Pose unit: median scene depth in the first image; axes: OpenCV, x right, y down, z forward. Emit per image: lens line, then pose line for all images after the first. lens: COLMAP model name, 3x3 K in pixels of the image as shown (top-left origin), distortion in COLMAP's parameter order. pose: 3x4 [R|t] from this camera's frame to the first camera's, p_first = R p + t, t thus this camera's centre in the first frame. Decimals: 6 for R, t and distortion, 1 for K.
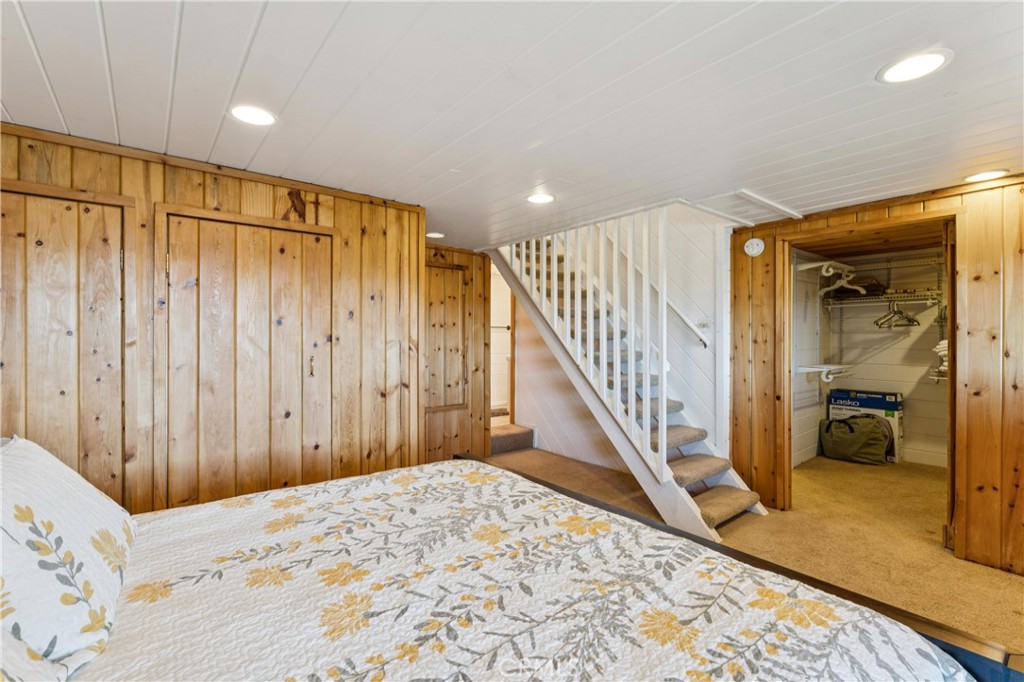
lens RADIAL K [[456.5, 0, 512.5], [0, 456.5, 337.2], [0, 0, 1]] dist [-0.000575, -0.000063]
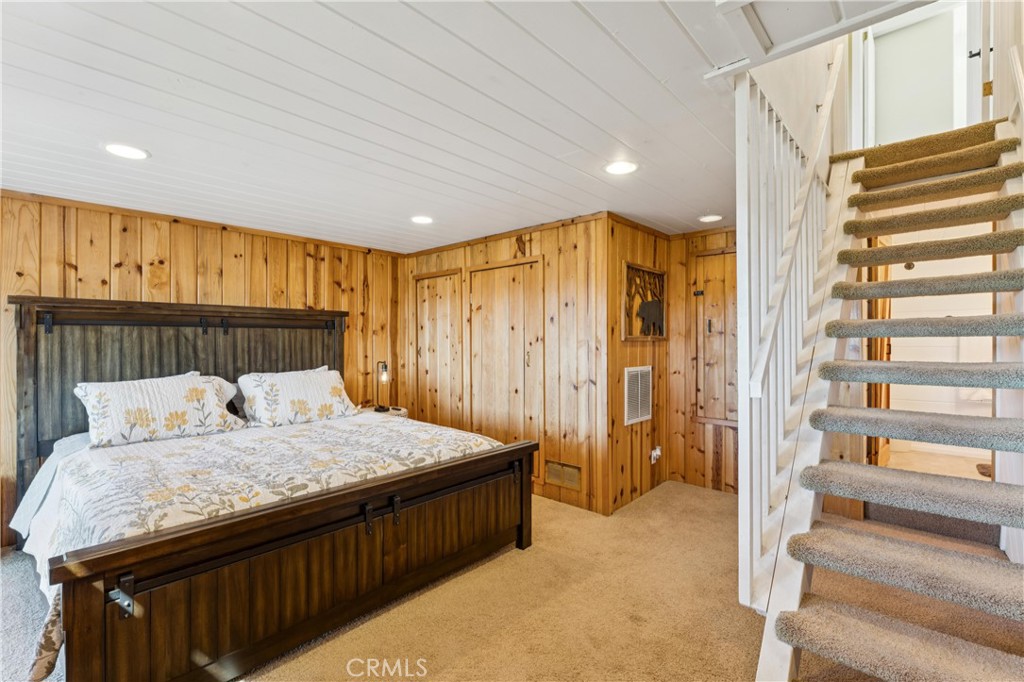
lens RADIAL K [[457.4, 0, 512.0], [0, 457.4, 341.0], [0, 0, 1]] dist [0.000498, 0.000084]
pose [[0.155341, -0.002806, -0.987857, 0.858454], [0.003988, 0.999990, -0.002214, 0.010934], [0.987853, -0.003596, 0.155350, 0.683247]]
